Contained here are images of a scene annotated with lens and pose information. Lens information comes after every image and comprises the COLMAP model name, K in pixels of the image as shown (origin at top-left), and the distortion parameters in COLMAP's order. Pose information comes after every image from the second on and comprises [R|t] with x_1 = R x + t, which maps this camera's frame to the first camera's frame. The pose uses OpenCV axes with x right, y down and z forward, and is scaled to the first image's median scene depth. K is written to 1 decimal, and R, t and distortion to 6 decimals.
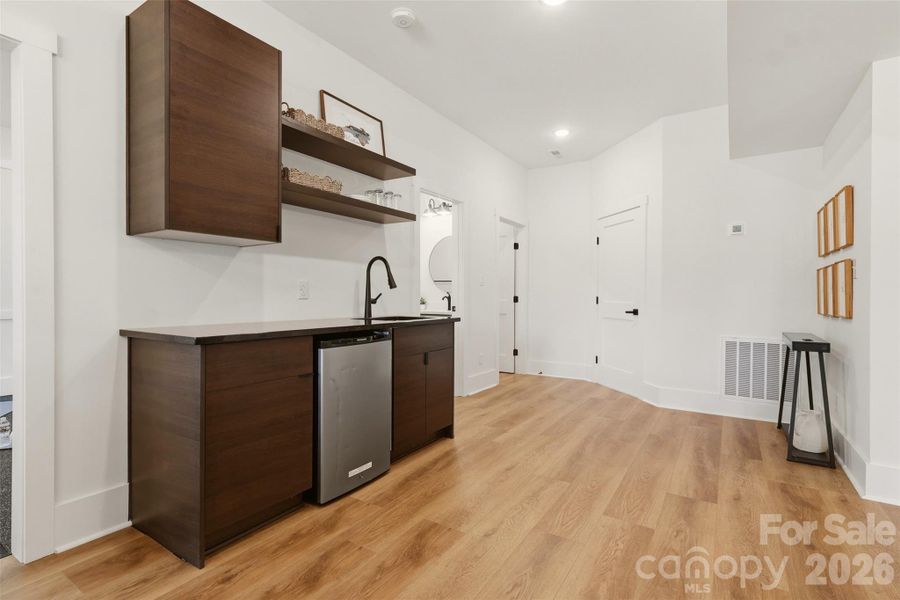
lens RADIAL K [[428.2, 0, 447.8], [0, 428.2, 299.3], [0, 0, 1]] dist [0.002015, 0.000893]
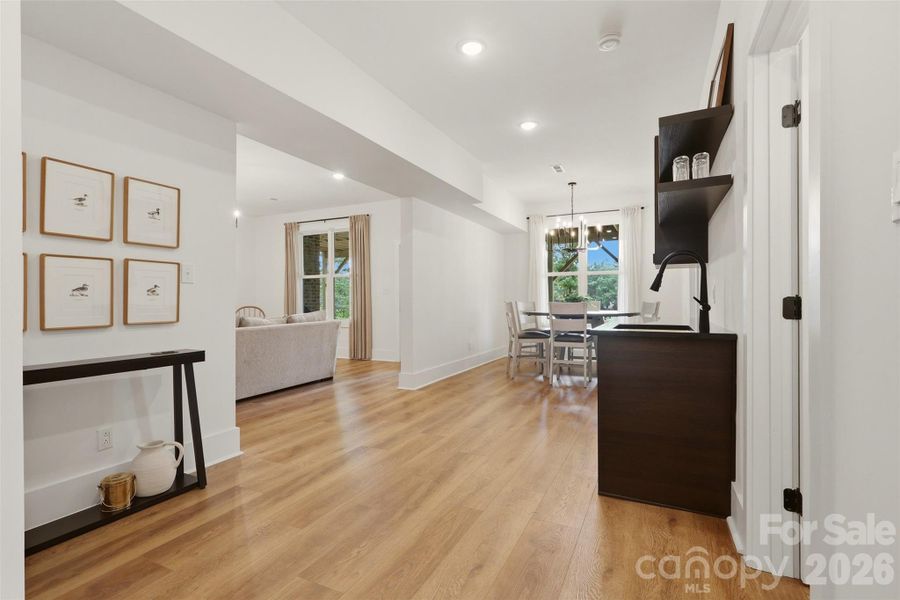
lens RADIAL K [[424.3, 0, 450.0], [0, 424.3, 300.0], [0, 0, 1]] dist [0.002151, 0.000496]
pose [[-0.992309, 0.000532, -0.123782, 0.418725], [0.000067, 0.999993, 0.003762, -0.010533], [0.123783, 0.003725, -0.992302, 1.992087]]
